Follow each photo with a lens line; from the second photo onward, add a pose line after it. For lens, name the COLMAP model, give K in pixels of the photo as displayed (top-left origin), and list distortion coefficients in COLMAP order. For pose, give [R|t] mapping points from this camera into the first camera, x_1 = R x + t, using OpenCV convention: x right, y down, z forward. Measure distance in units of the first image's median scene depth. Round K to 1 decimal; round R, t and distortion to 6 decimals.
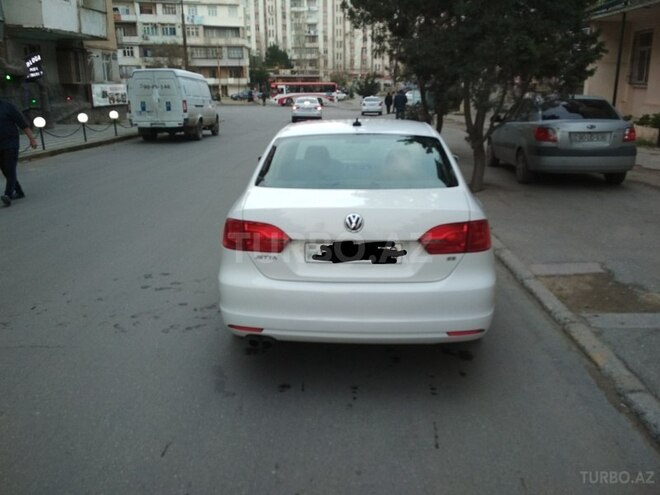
lens RADIAL K [[613.2, 0, 330.0], [0, 613.2, 247.5], [0, 0, 1]] dist [0.089938, -0.192901]
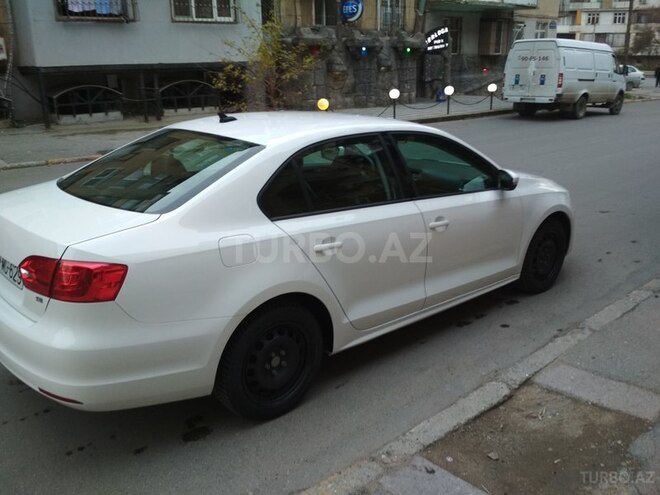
lens RADIAL K [[613.2, 0, 330.0], [0, 613.2, 247.5], [0, 0, 1]] dist [0.089938, -0.192901]
pose [[0.721698, 0.202663, -0.661876, 0.156719], [-0.170814, 0.978752, 0.113437, -0.033825], [0.670802, 0.031191, 0.740981, 0.110471]]
